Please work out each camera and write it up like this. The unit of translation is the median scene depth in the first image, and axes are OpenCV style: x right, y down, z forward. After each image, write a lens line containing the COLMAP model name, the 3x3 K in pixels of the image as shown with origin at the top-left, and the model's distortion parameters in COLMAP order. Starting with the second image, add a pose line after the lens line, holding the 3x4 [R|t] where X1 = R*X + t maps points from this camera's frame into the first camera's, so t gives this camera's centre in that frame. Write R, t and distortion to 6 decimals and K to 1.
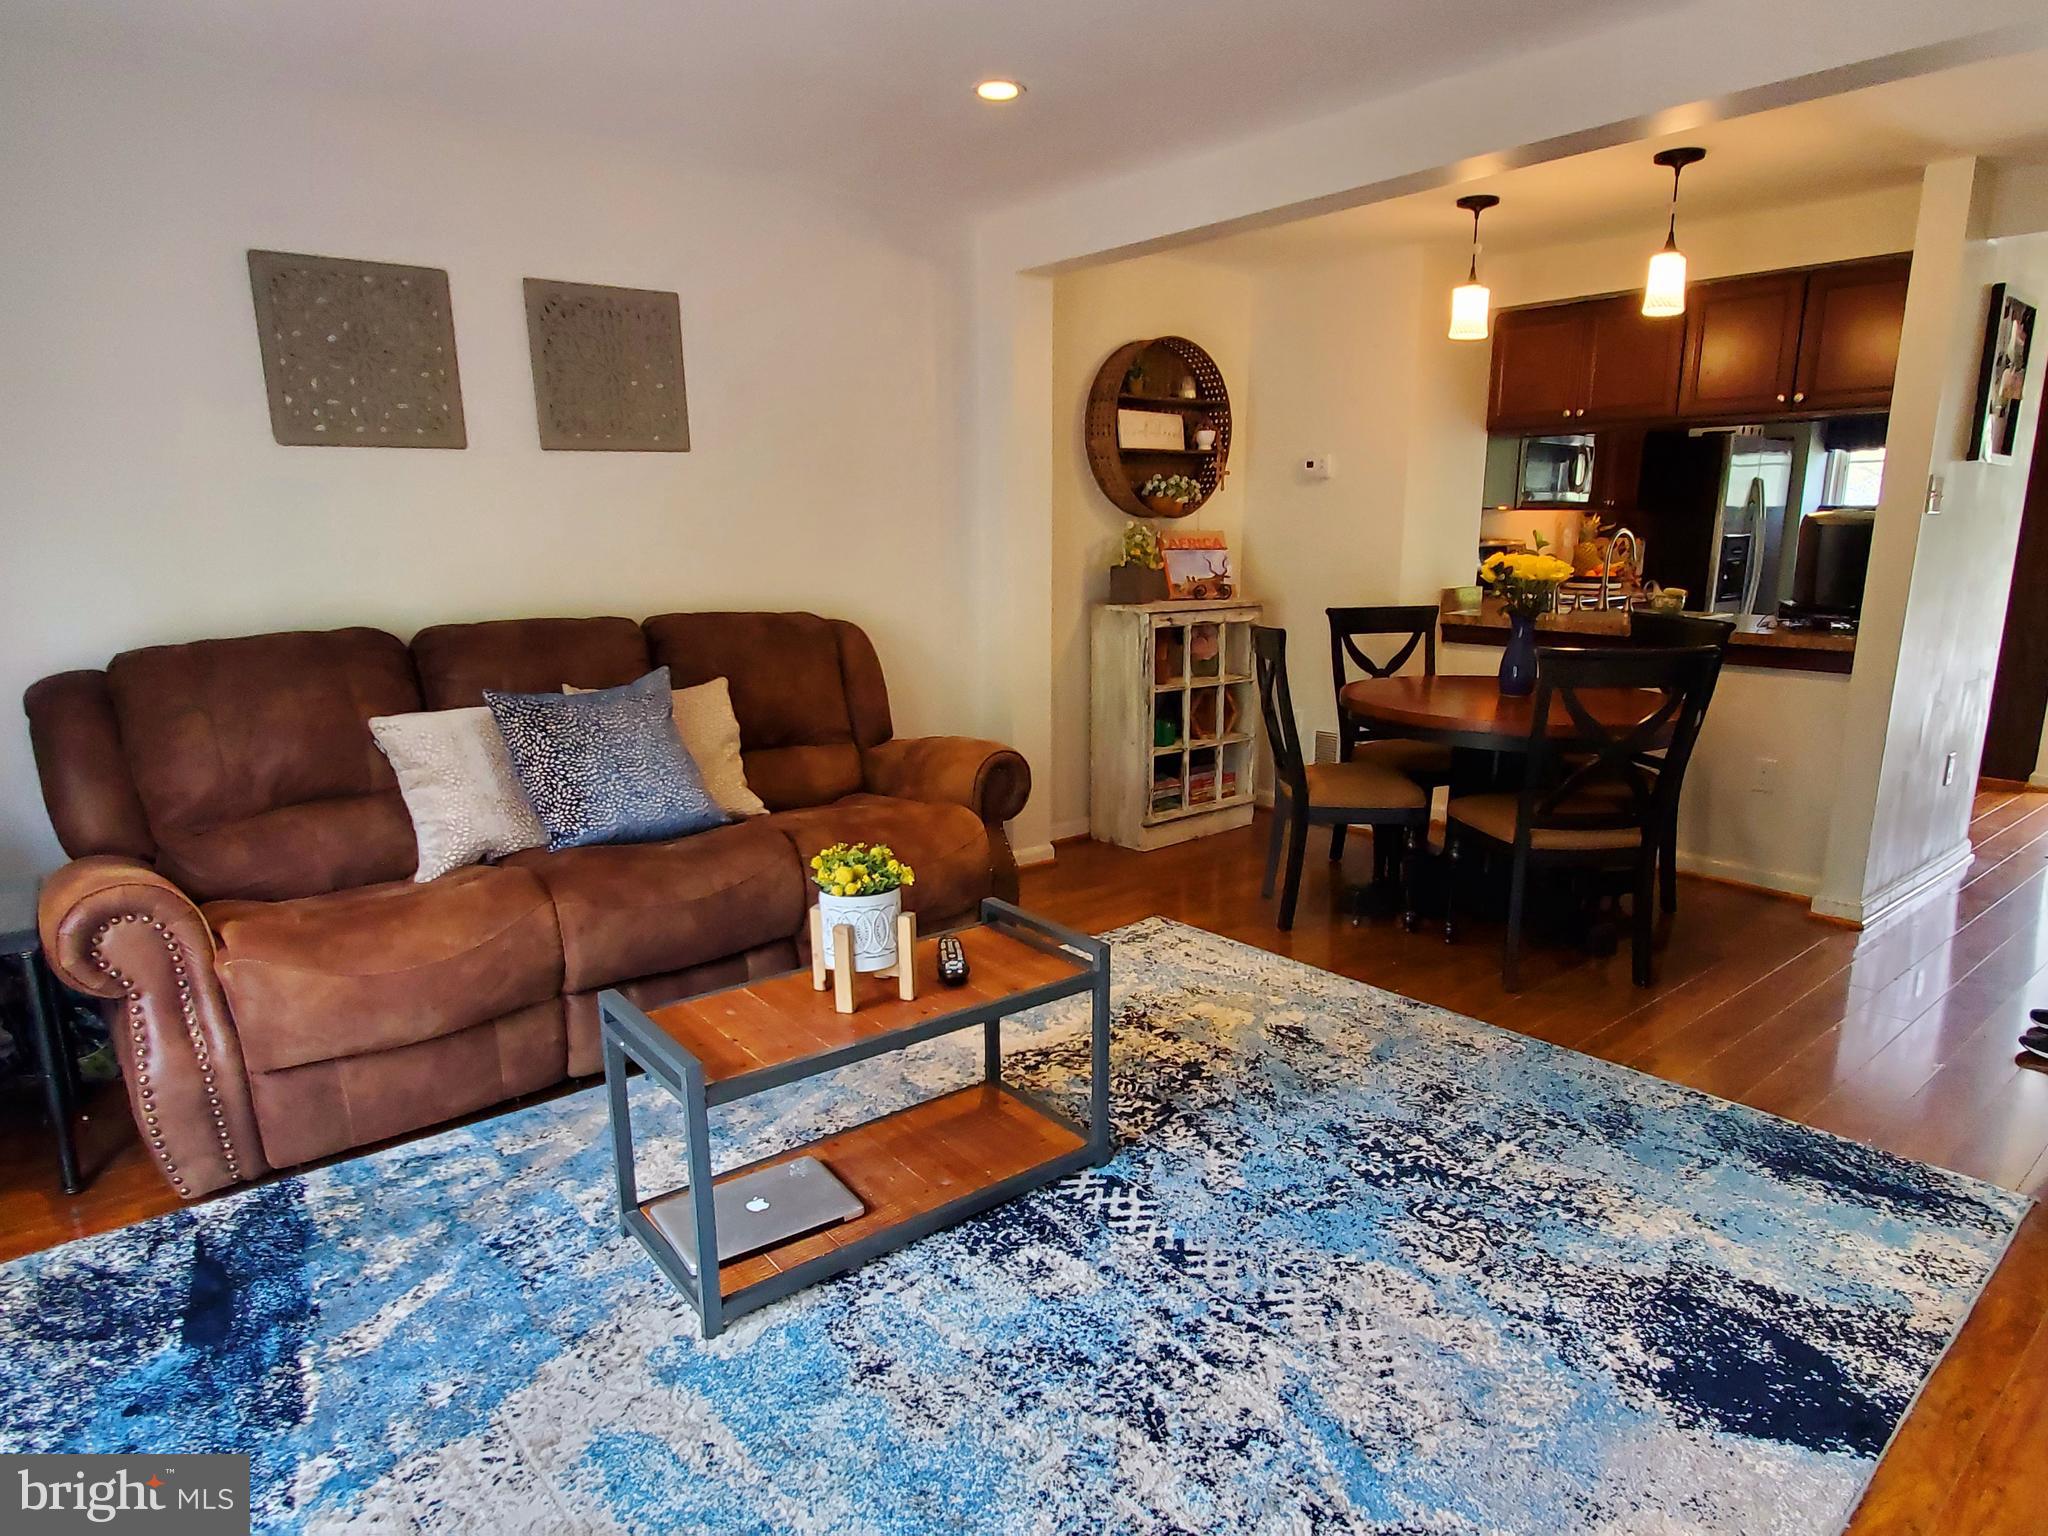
lens RADIAL K [[1199.4, 0, 1026.0], [0, 1199.4, 798.1], [0, 0, 1]] dist [-0.016776, 0.006413]
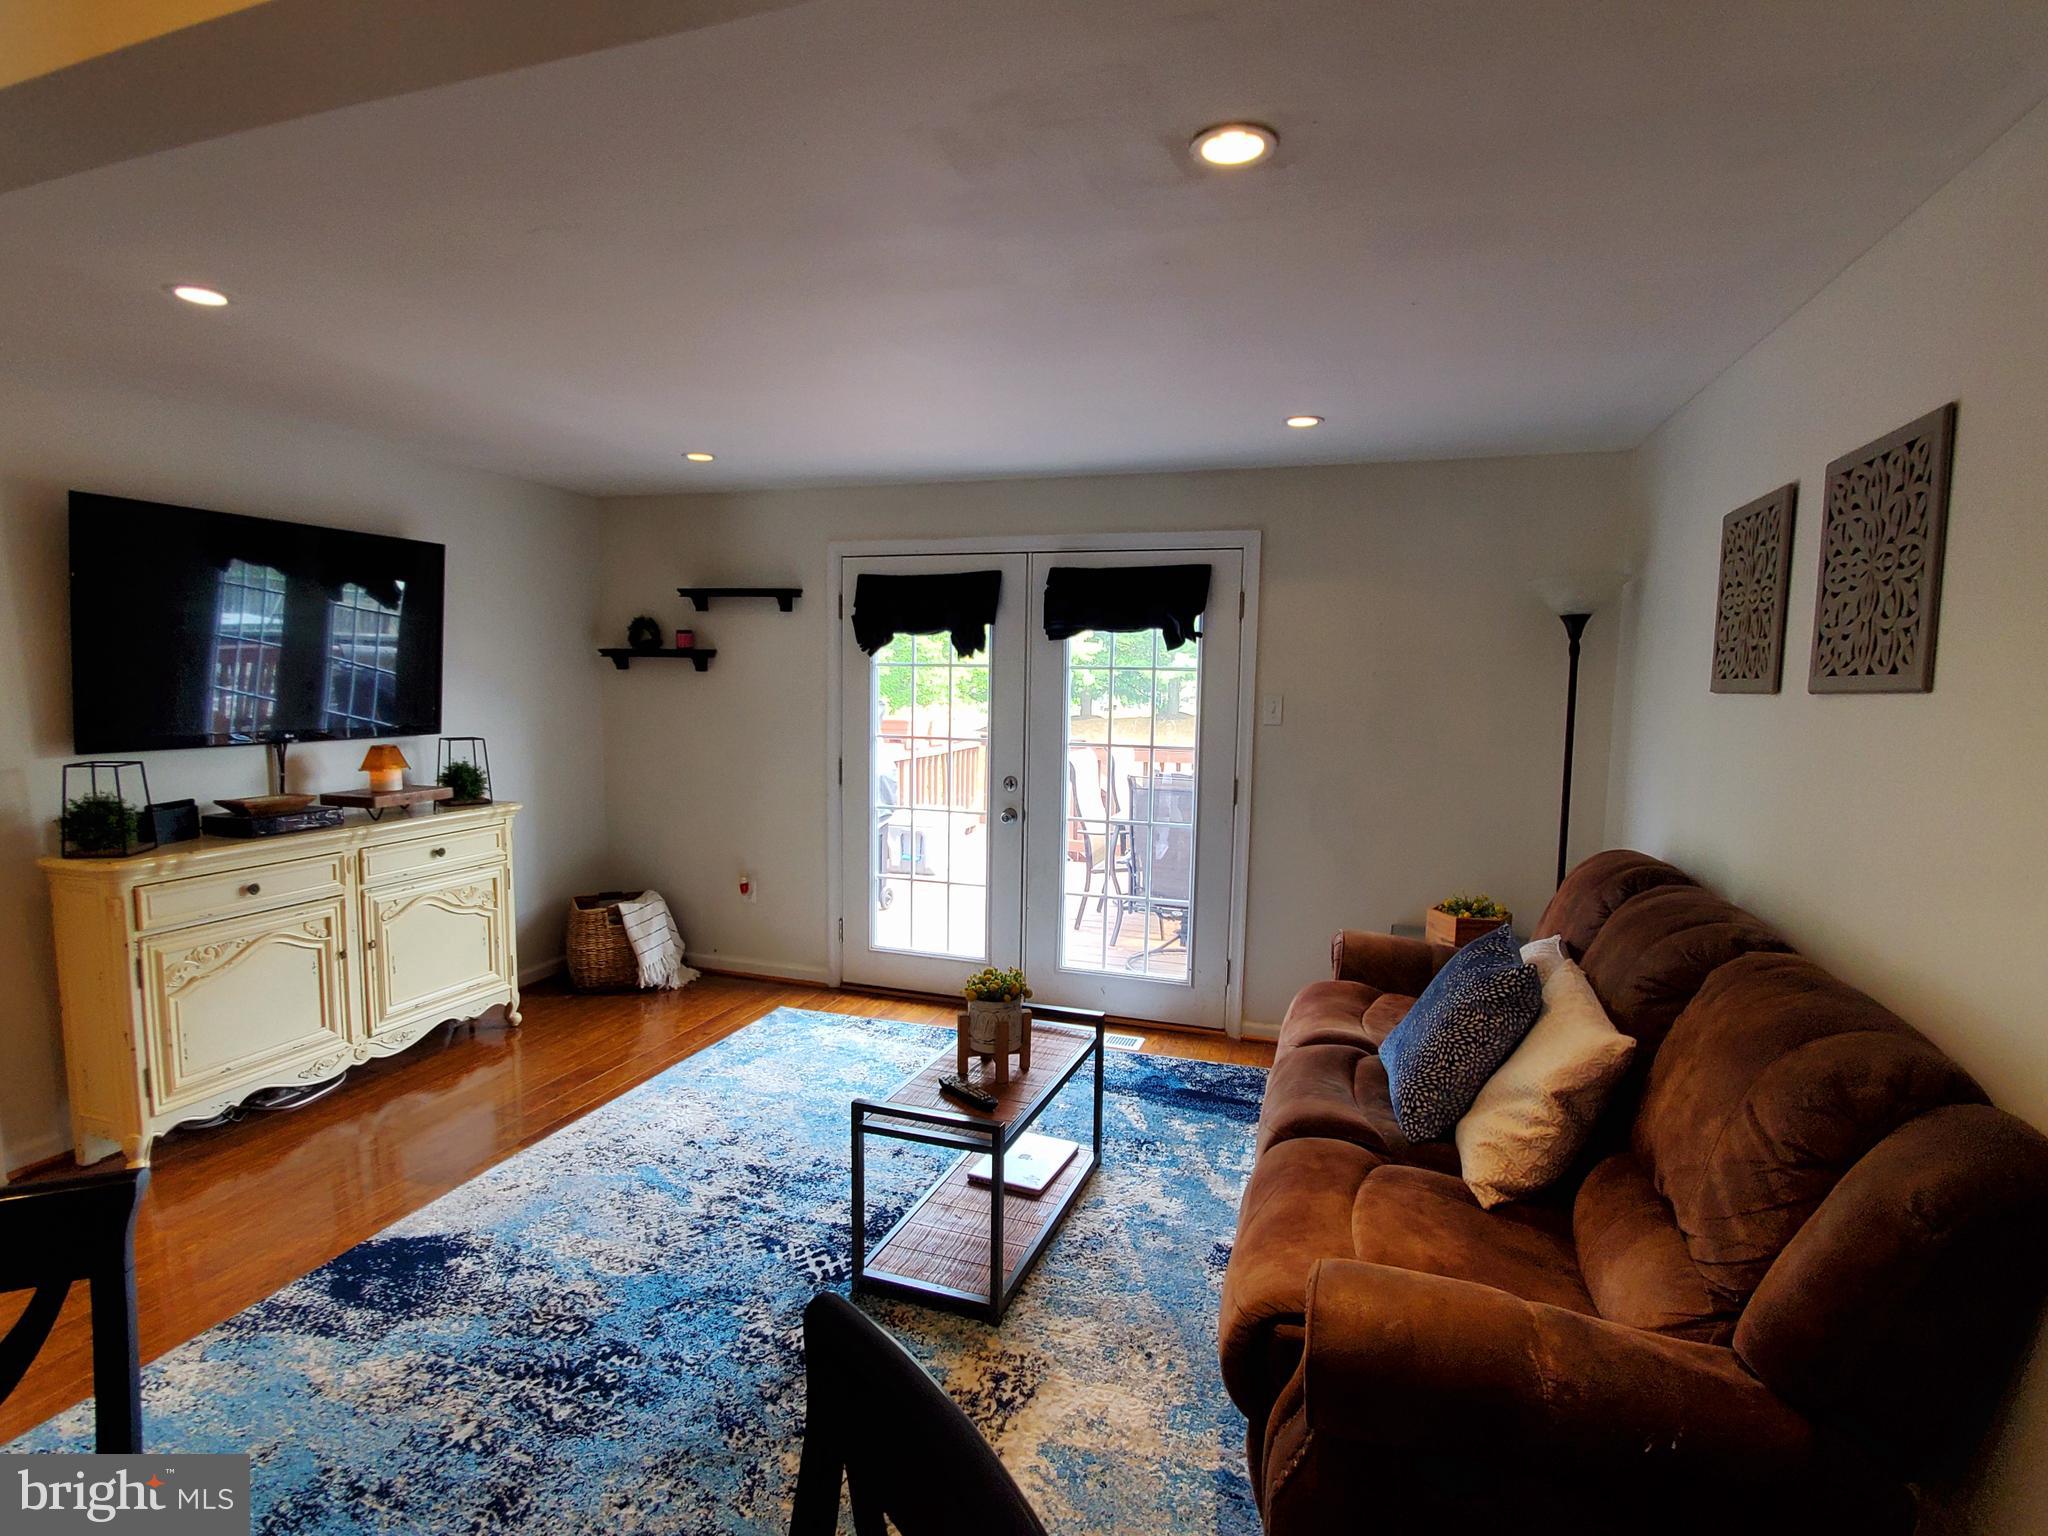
lens RADIAL K [[1045.0, 0, 1013.9], [0, 1045.0, 778.5], [0, 0, 1]] dist [-0.010755, -0.000068]
pose [[-0.857881, 0.044127, -0.511950, 0.422346], [-0.128042, 0.946522, 0.296145, -0.485212], [0.497639, 0.319608, -0.806353, 1.694997]]
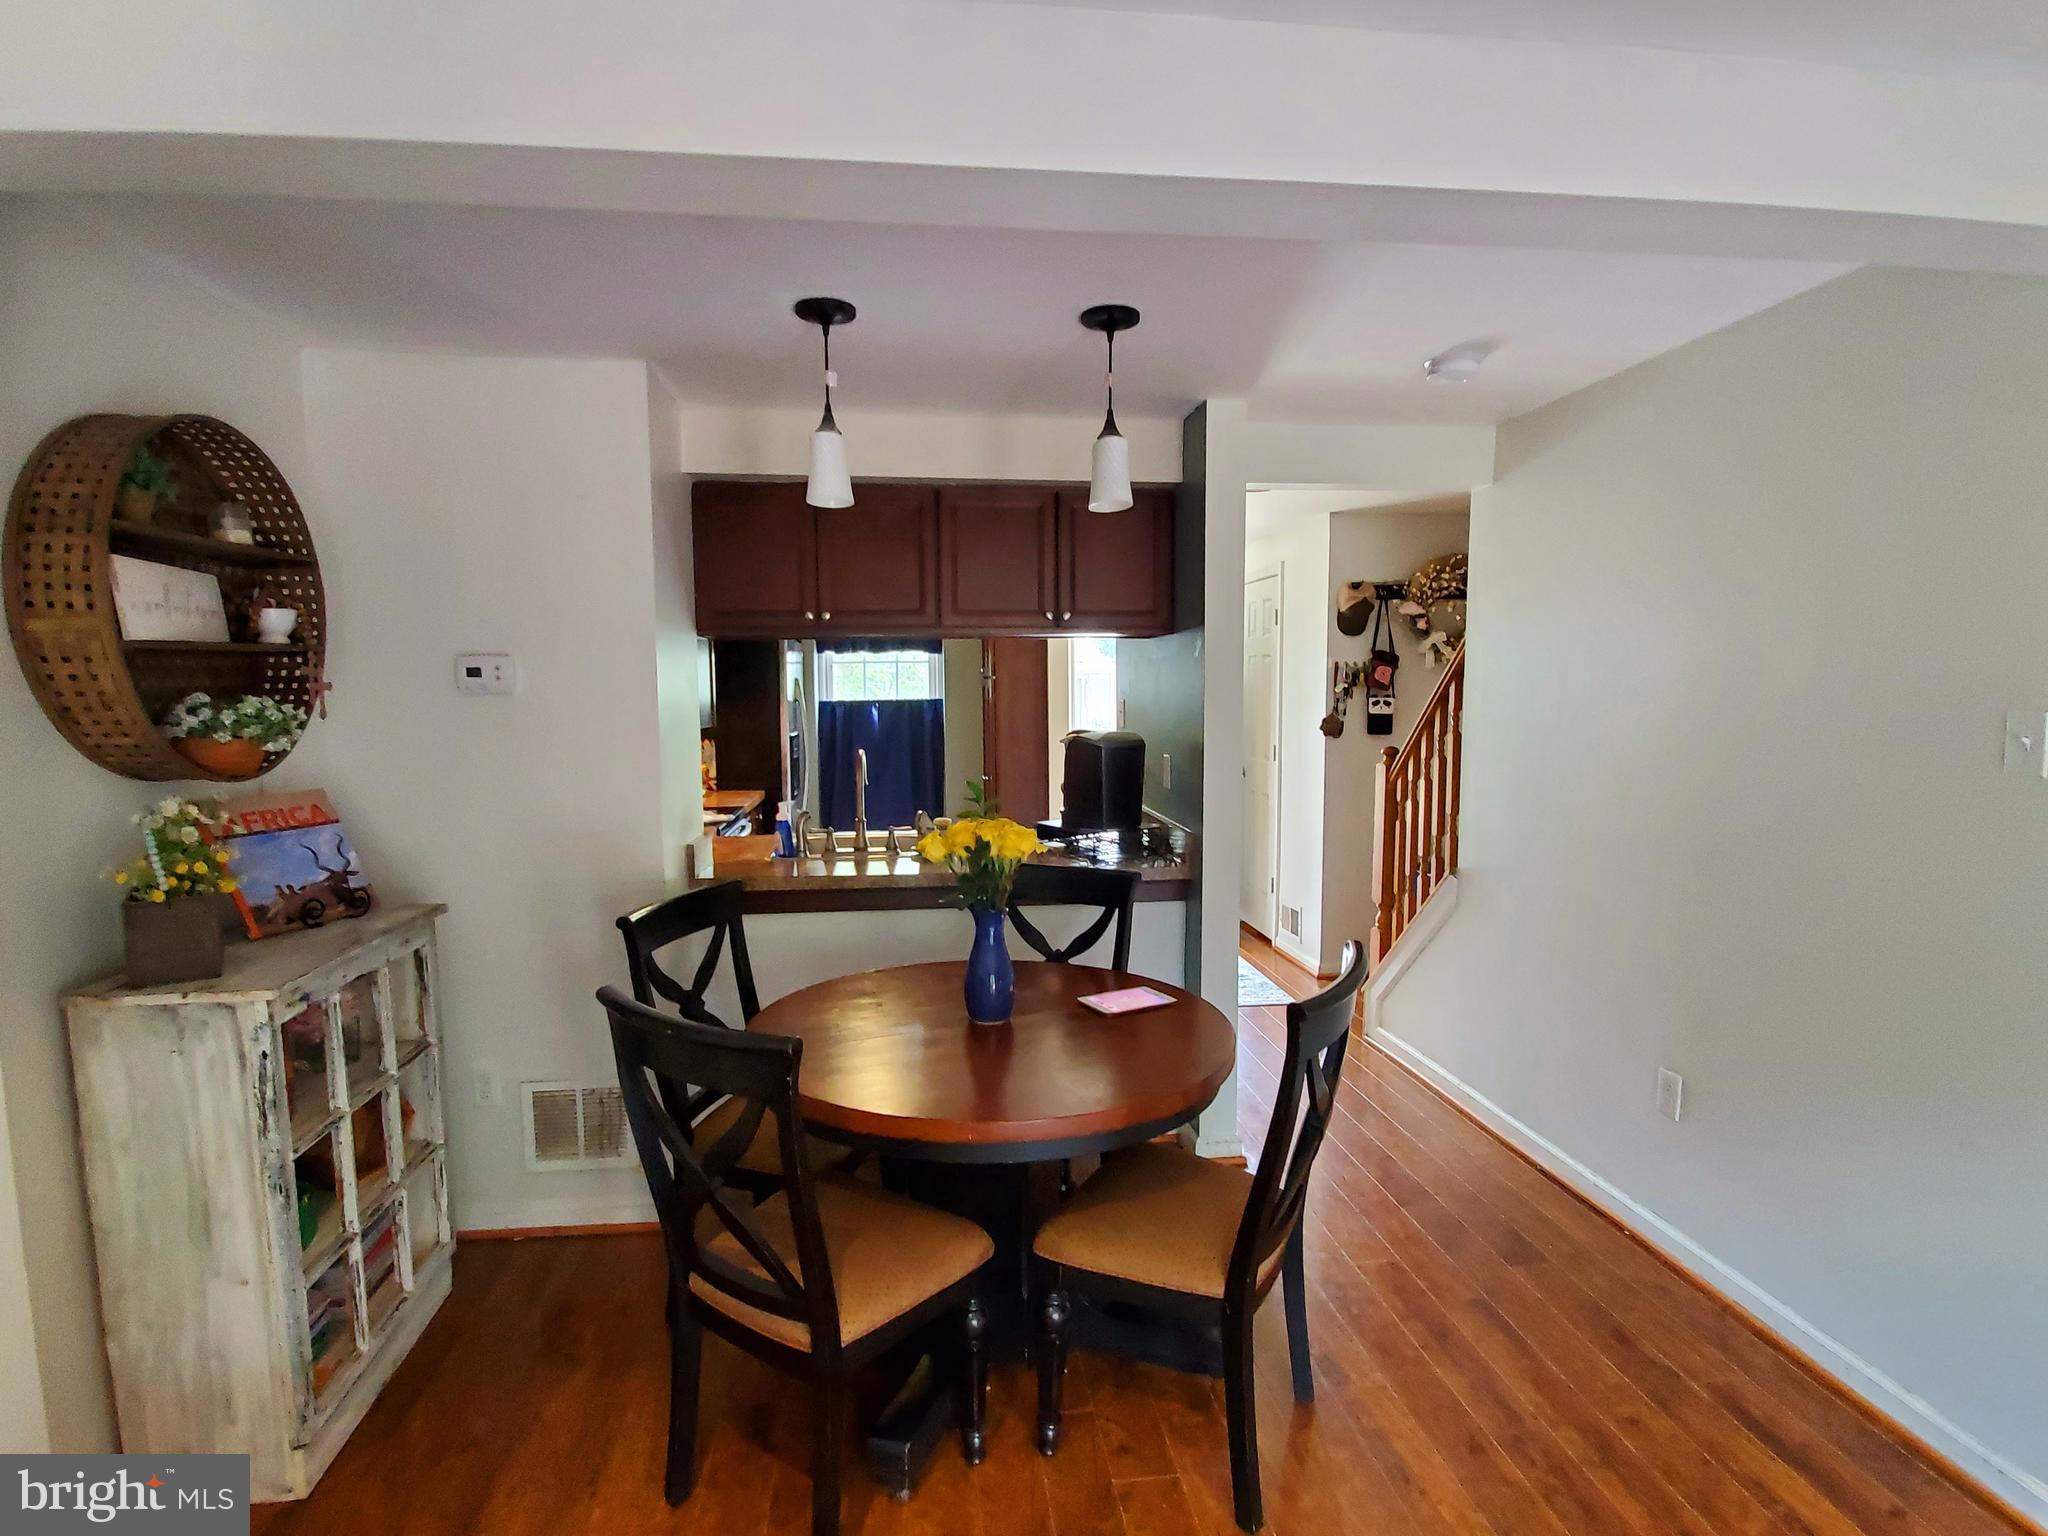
lens RADIAL K [[1045.0, 0, 1021.0], [0, 1045.0, 786.1], [0, 0, 1]] dist [-0.010755, -0.000068]
pose [[0.545946, -0.080284, 0.833965, -0.113262], [0.189563, 0.981422, -0.029616, -0.302929], [-0.816093, 0.174258, 0.551023, 0.968455]]
